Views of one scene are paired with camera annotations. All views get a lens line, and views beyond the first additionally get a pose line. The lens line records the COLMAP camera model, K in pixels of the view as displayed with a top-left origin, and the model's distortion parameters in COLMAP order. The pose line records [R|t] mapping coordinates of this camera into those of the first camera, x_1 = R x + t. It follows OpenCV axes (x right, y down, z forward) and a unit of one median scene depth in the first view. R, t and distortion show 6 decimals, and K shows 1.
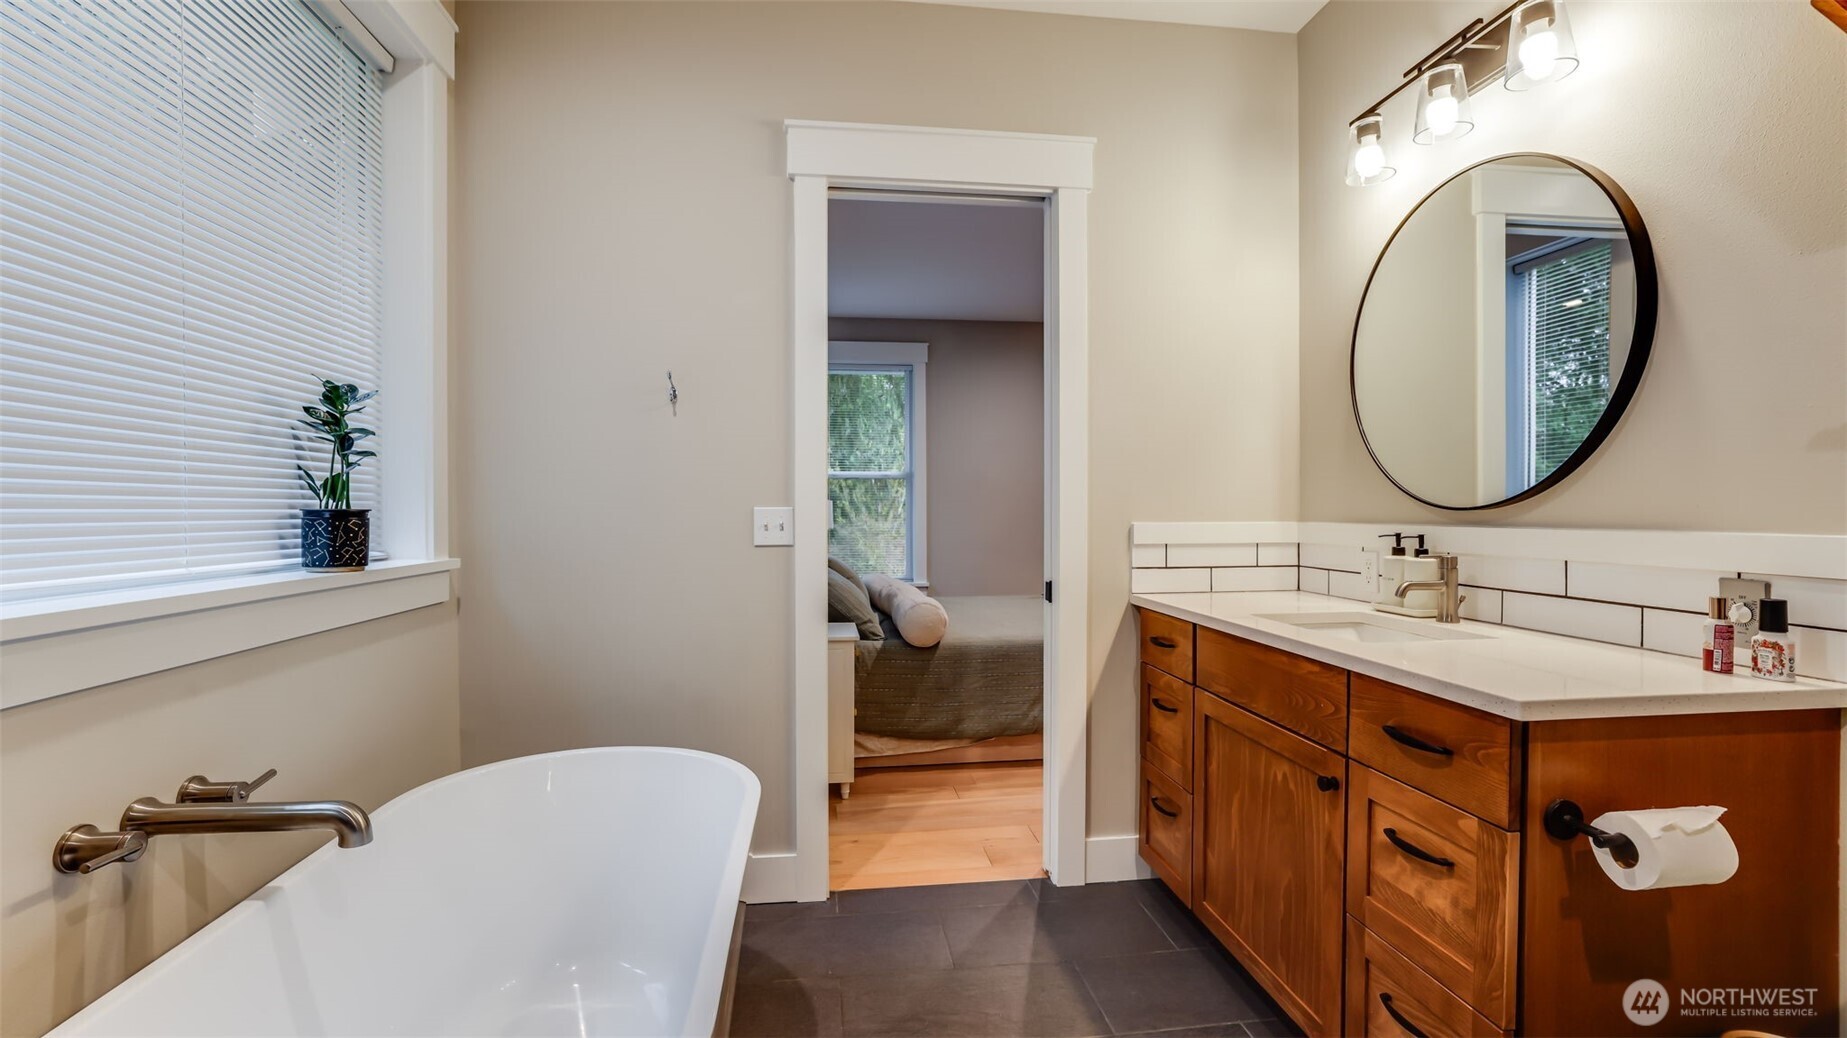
lens RADIAL K [[797.3, 0, 928.7], [0, 797.3, 506.5], [0, 0, 1]] dist [-0.036940, 0.013215]
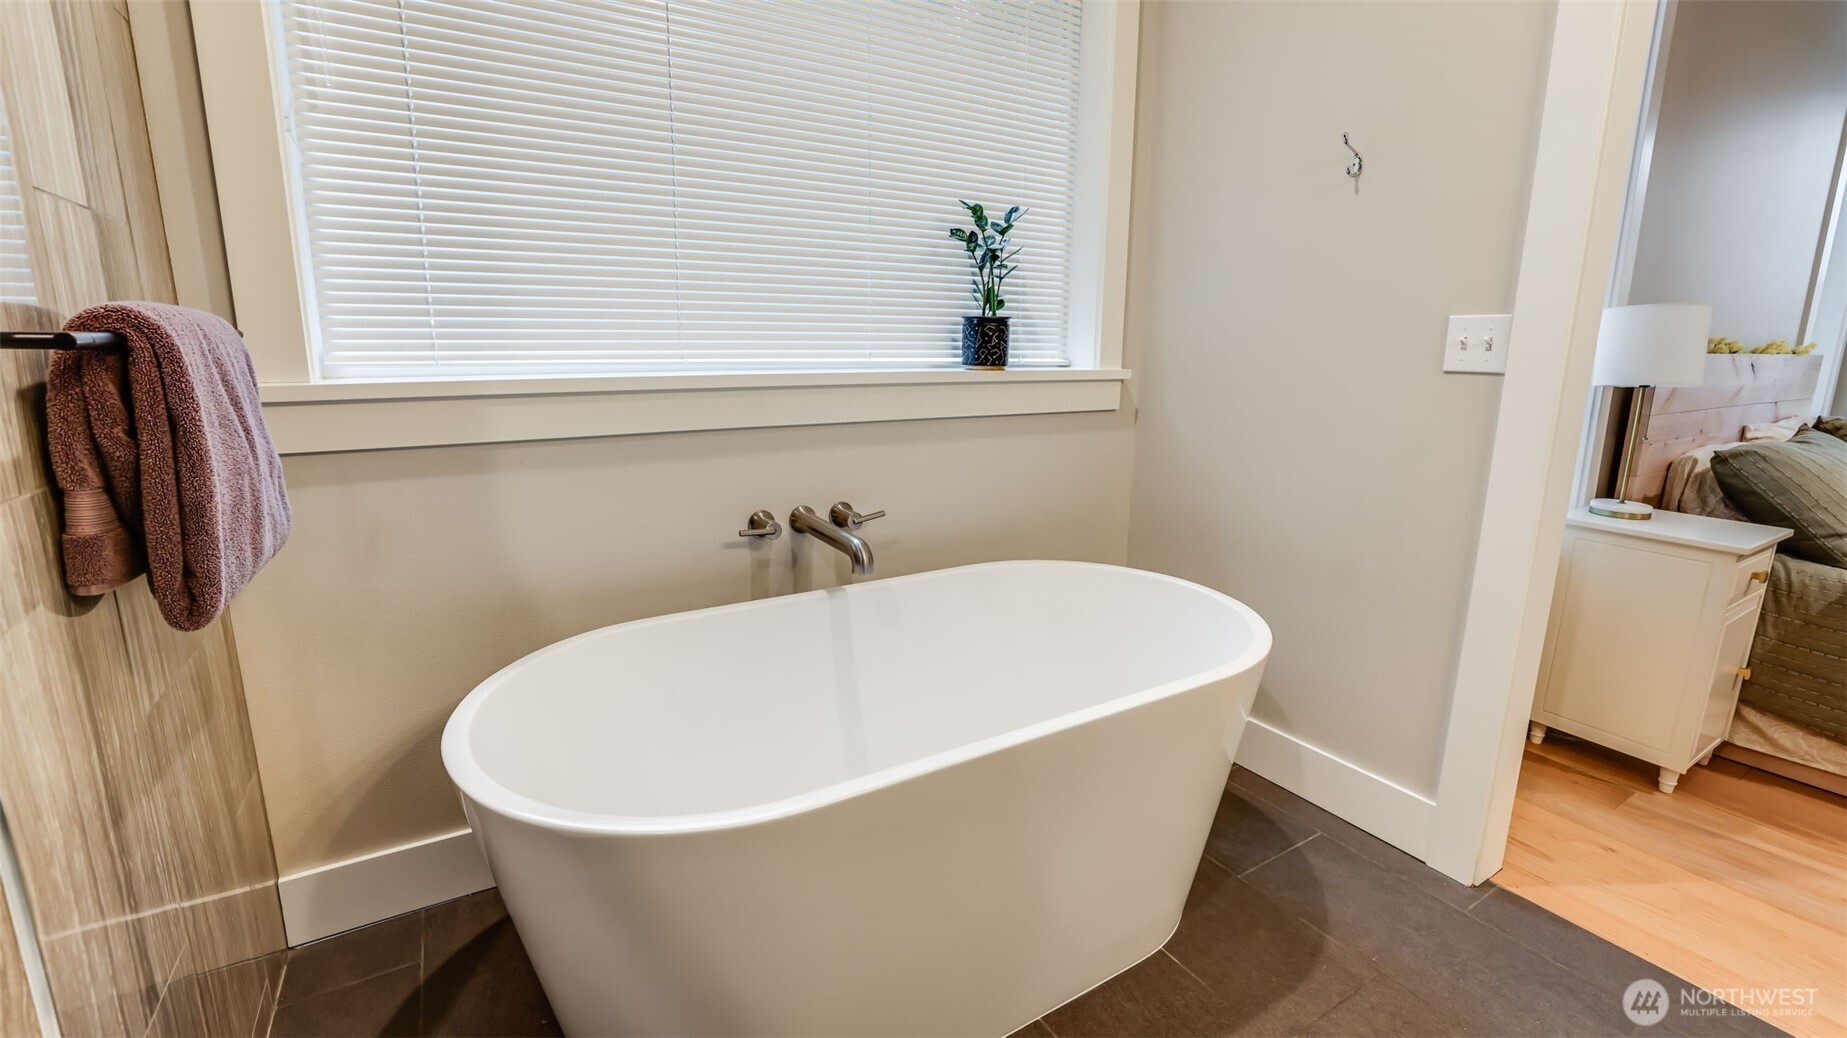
lens RADIAL K [[797.3, 0, 928.7], [0, 797.3, 506.5], [0, 0, 1]] dist [-0.036940, 0.013215]
pose [[0.390755, 0.193427, -0.899942, 0.329133], [-0.006587, 0.978235, 0.207395, 0.033631], [0.920471, -0.075113, 0.383524, 0.420790]]
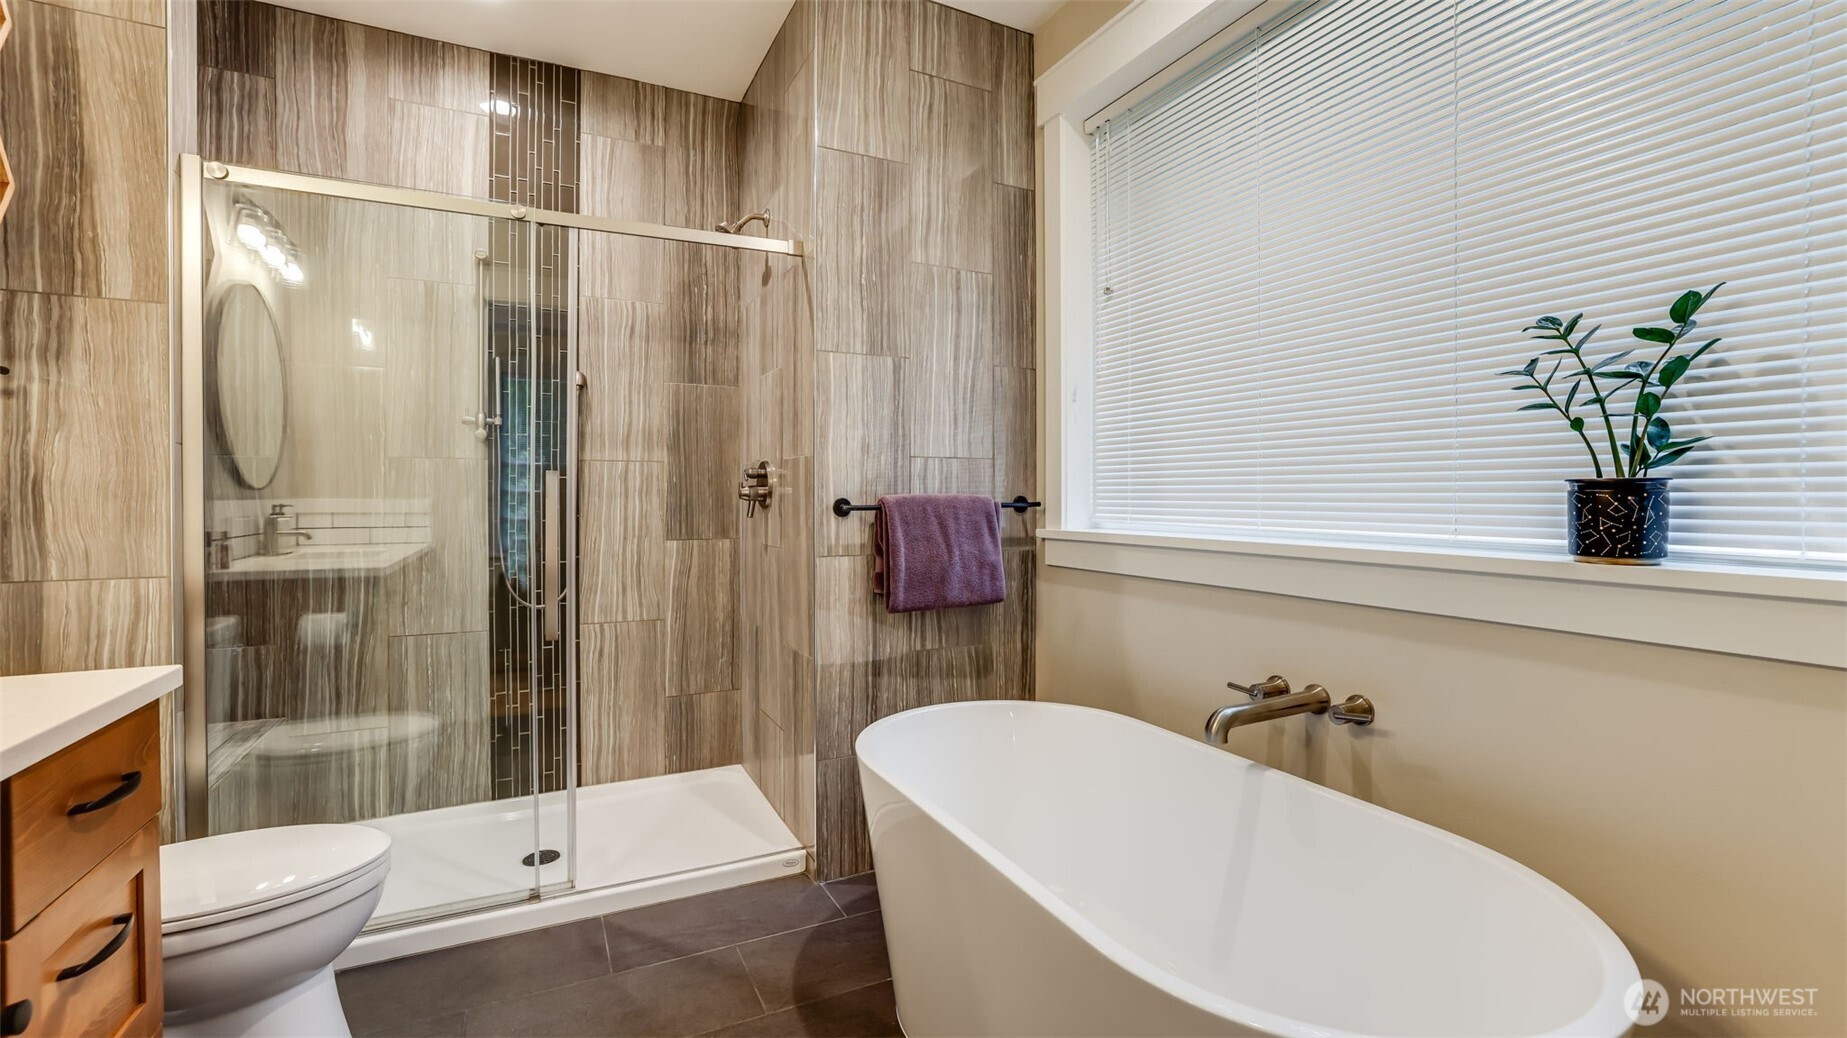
lens RADIAL K [[767.6, 0, 915.6], [0, 767.6, 510.5], [0, 0, 1]] dist [-0.032942, 0.011656]
pose [[-0.950655, 0.012087, -0.310014, 0.081808], [0.006585, 0.999802, 0.018789, 0.015351], [0.310180, 0.015821, -0.950546, 1.403560]]
